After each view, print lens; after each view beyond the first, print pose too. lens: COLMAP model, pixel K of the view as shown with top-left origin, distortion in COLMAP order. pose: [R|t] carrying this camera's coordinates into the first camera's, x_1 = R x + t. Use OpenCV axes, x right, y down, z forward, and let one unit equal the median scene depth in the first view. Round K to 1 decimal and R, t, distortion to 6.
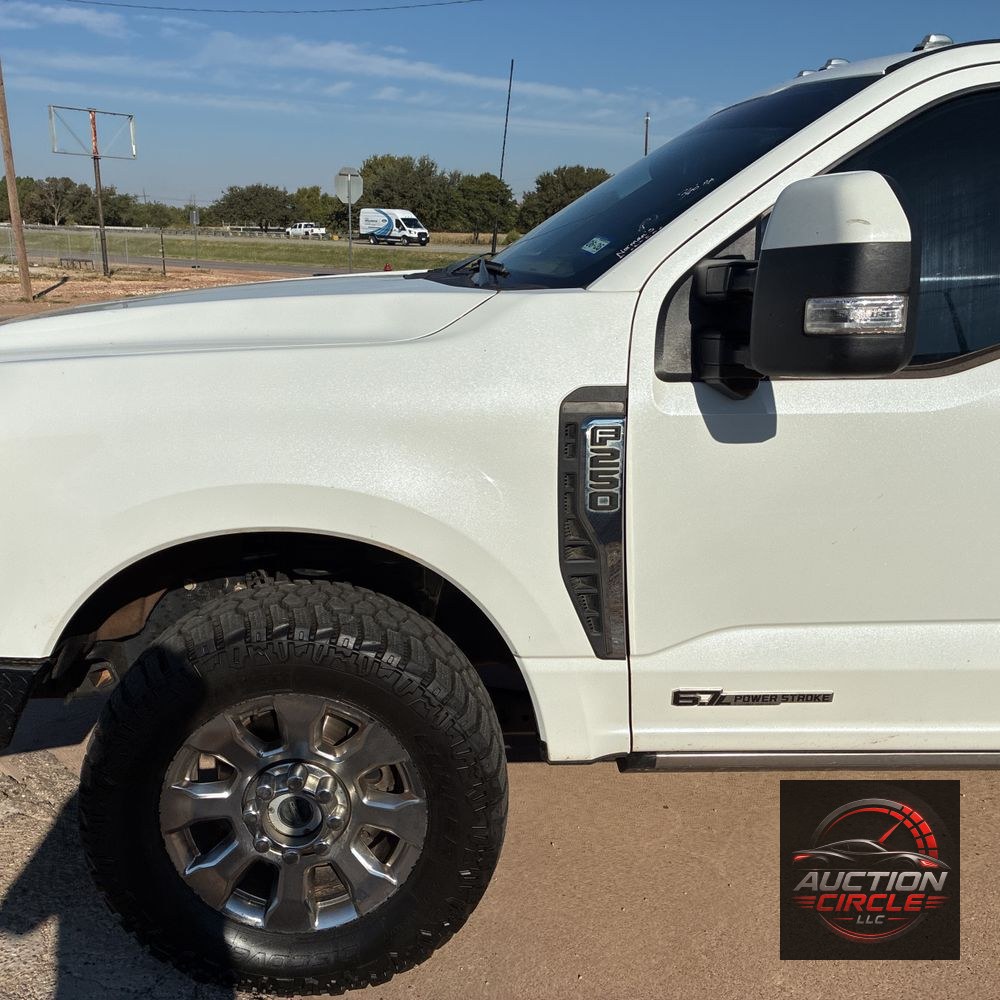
lens RADIAL K [[1013.8, 0, 490.8], [0, 1013.8, 496.4], [0, 0, 1]] dist [0.029136, 0.000000]
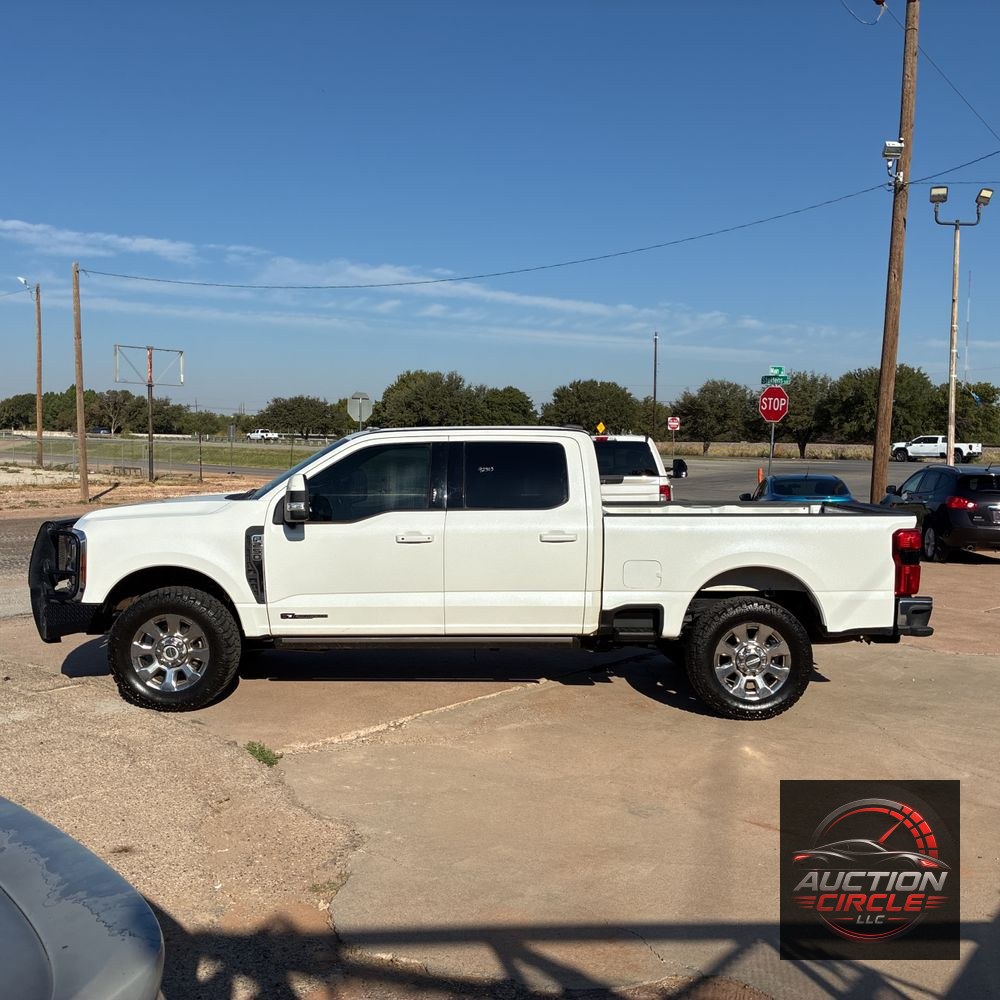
lens RADIAL K [[1013.8, 0, 509.9], [0, 1013.8, 499.6], [0, 0, 1]] dist [0.029136, 0.000000]
pose [[0.999823, 0.000806, -0.018813, 0.065681], [-0.004385, 0.981585, -0.190974, 0.029878], [0.018312, 0.191022, 0.981415, -0.157545]]
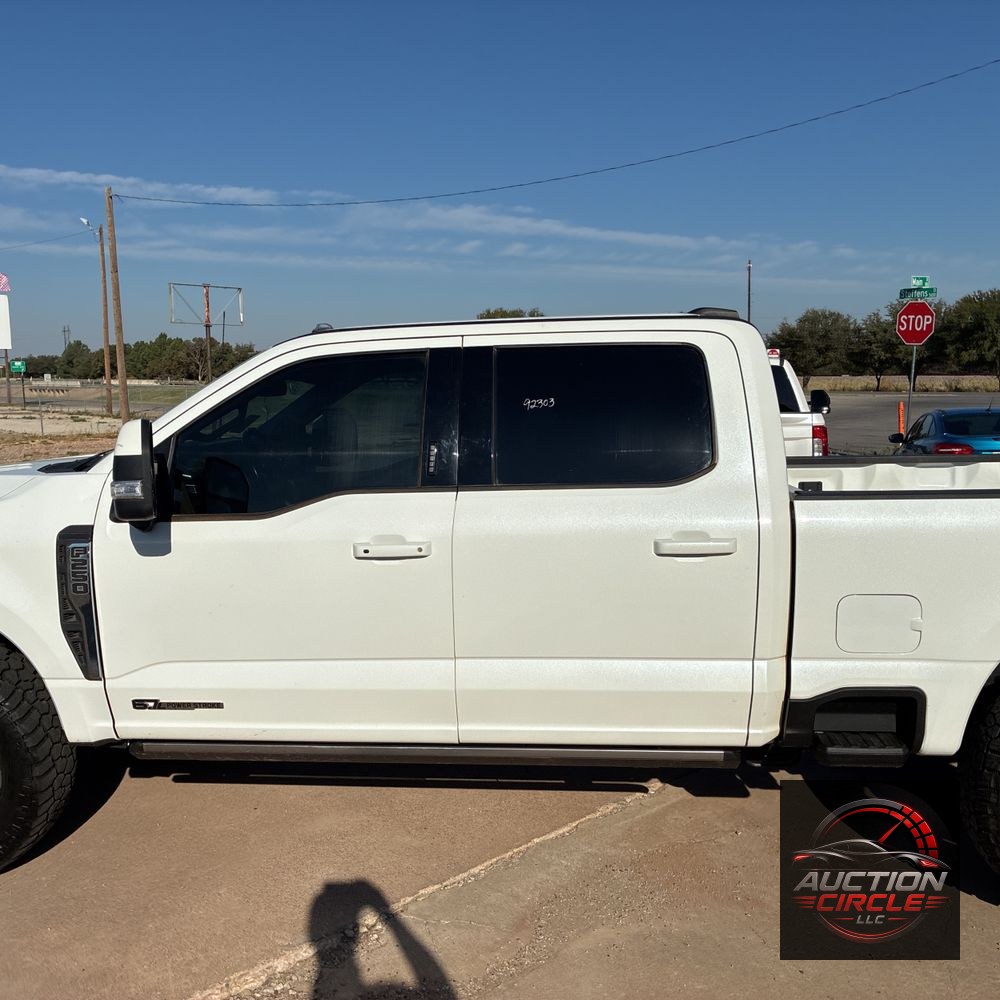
lens RADIAL K [[1013.8, 0, 489.3], [0, 1013.8, 500.8], [0, 0, 1]] dist [0.029136, 0.000000]
pose [[0.992558, -0.006301, -0.121608, 0.063880], [-0.009903, 0.991176, -0.132181, 0.005005], [0.121368, 0.132402, 0.983738, -0.043692]]
